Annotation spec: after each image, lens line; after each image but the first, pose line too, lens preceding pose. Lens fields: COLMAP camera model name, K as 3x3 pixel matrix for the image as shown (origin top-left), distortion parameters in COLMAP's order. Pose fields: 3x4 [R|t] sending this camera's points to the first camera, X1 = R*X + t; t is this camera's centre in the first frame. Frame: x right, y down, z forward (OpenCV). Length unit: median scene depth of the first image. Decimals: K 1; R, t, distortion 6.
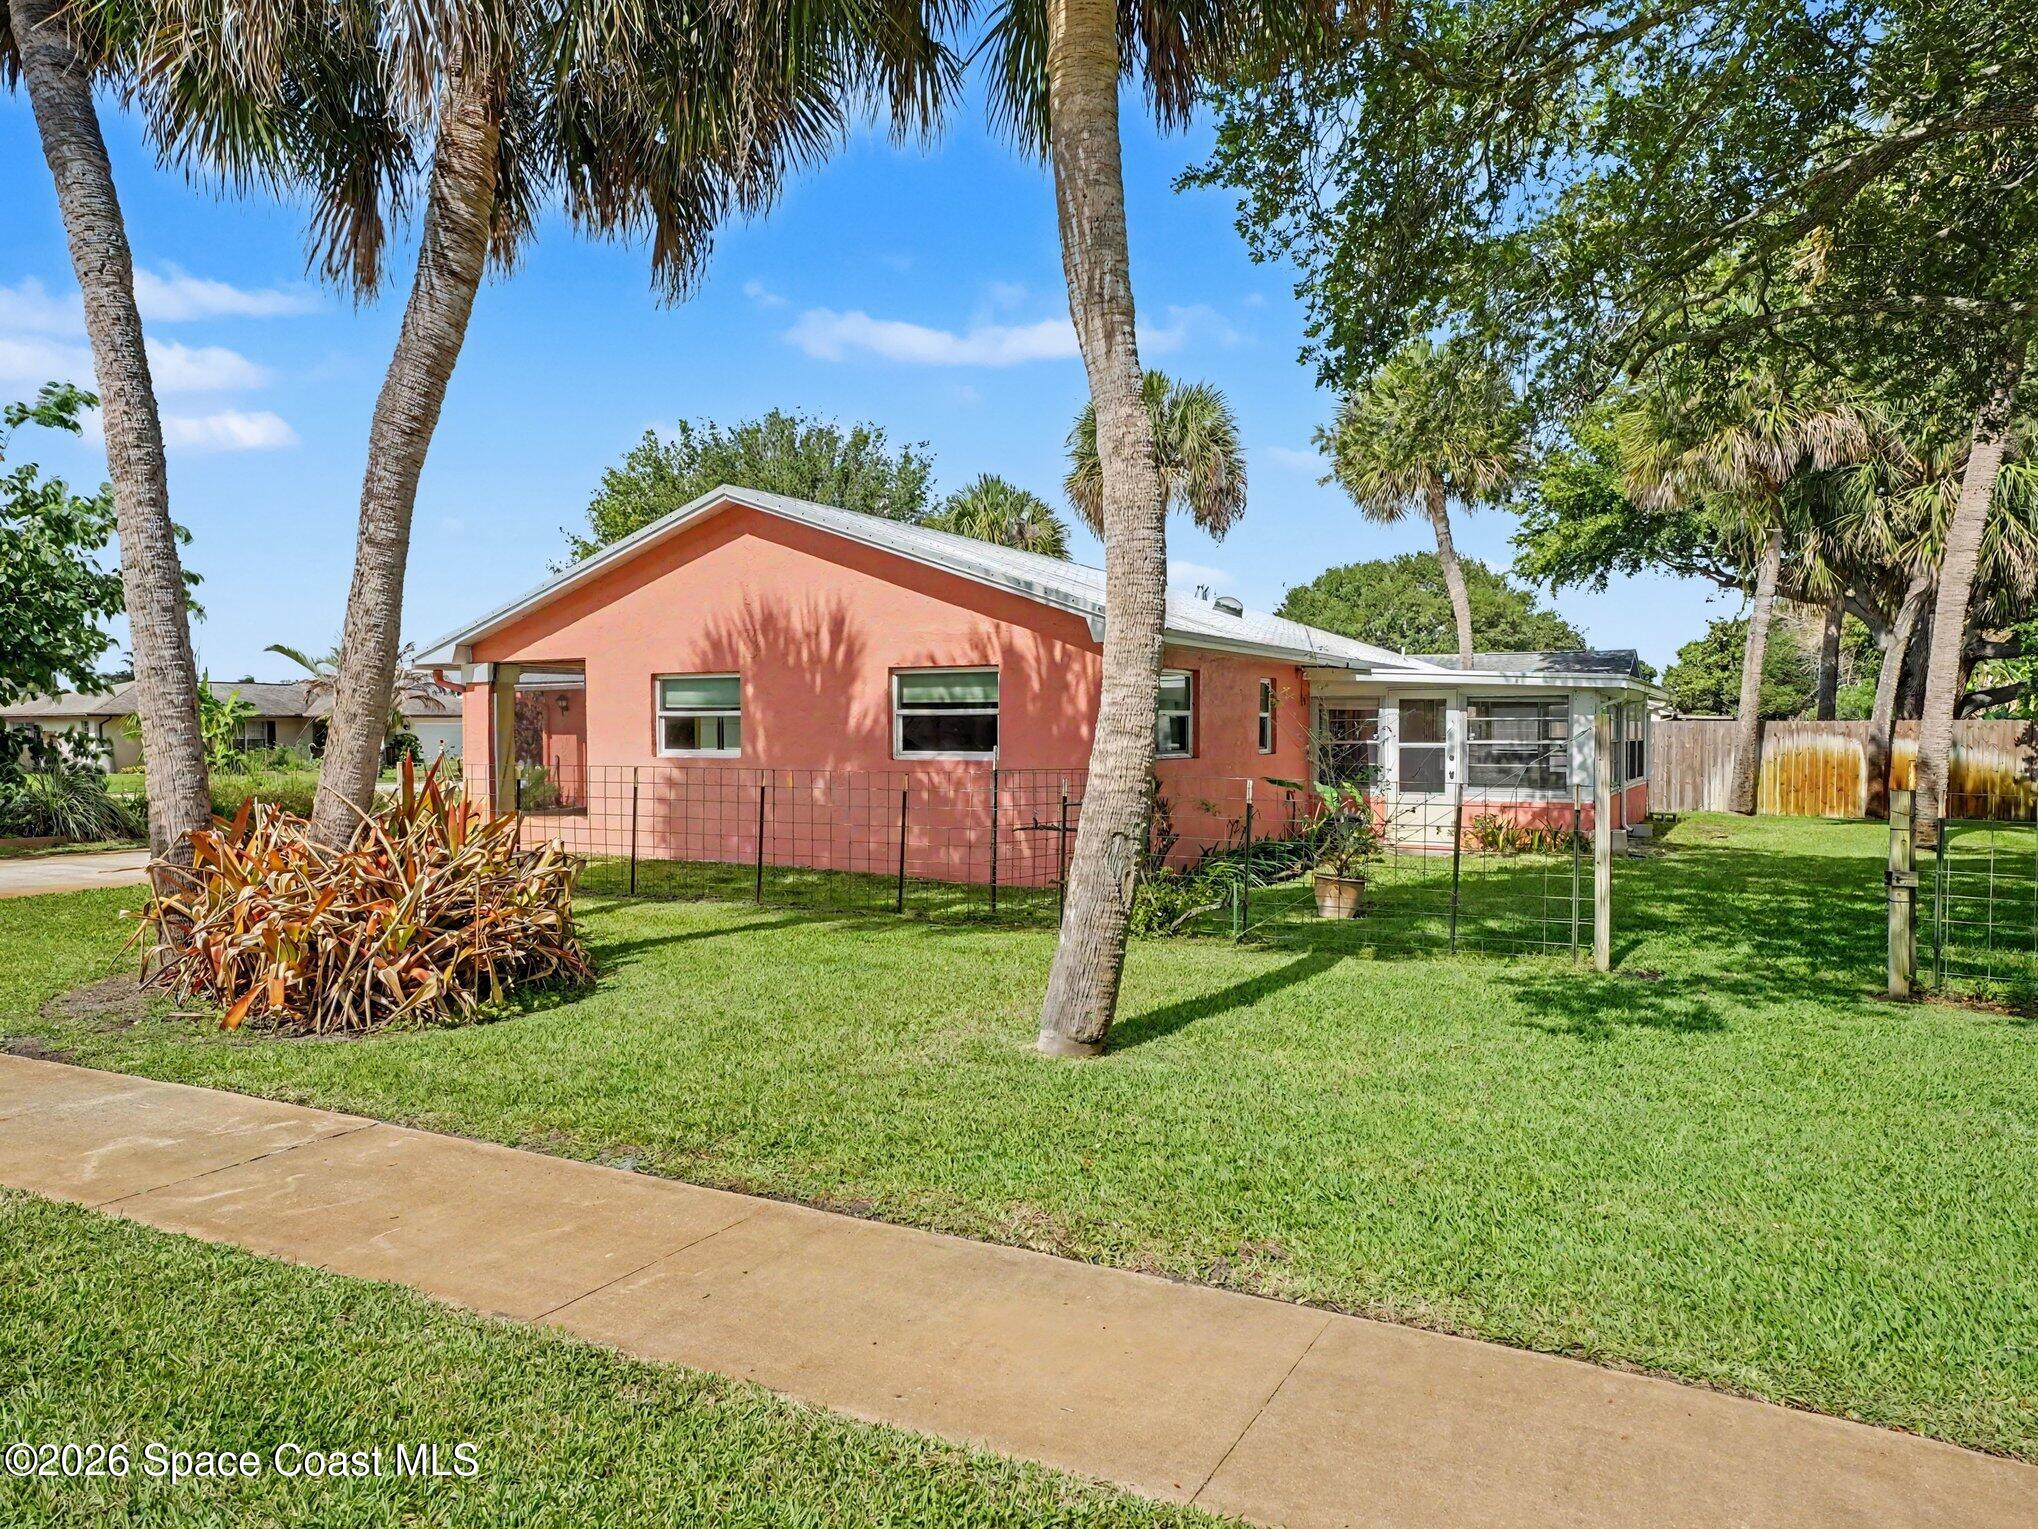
lens RADIAL K [[1415.3, 0, 1019.0], [0, 1415.3, 764.5], [0, 0, 1]] dist [-0.061599, -0.000644]
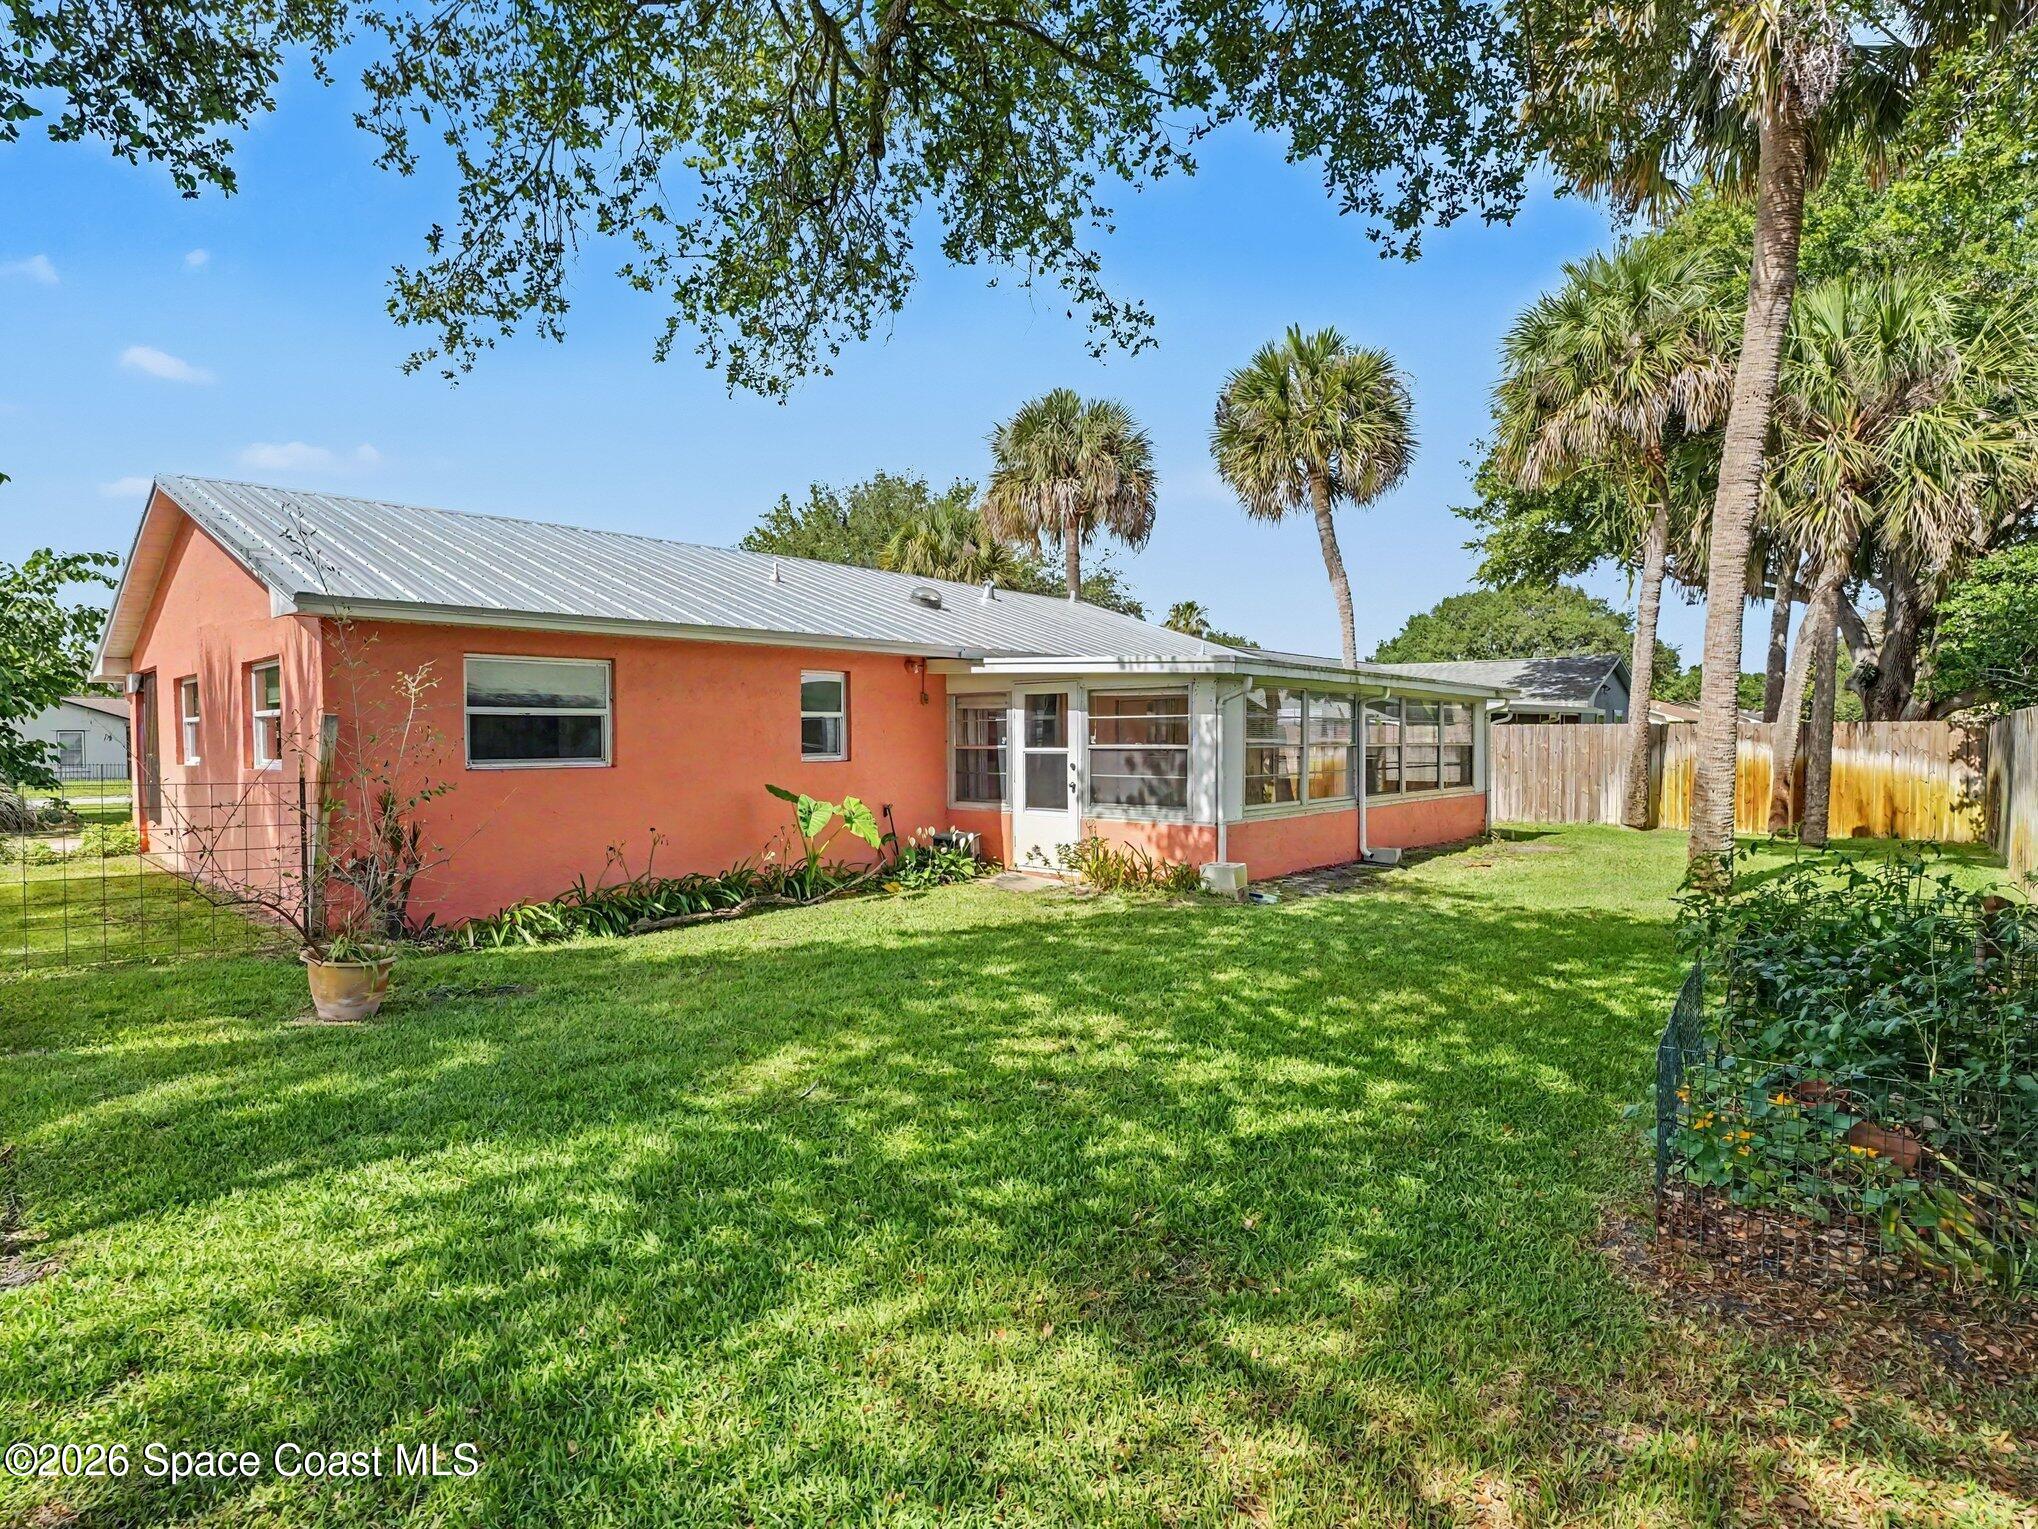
lens RADIAL K [[1082.6, 0, 1019.0], [0, 1082.6, 764.5], [0, 0, 1]] dist [-0.090827, 0.000127]
pose [[0.978729, 0.003071, -0.205136, 0.322797], [-0.003177, 0.999995, -0.000184, -0.004462], [0.205135, 0.000832, 0.978733, 0.307279]]
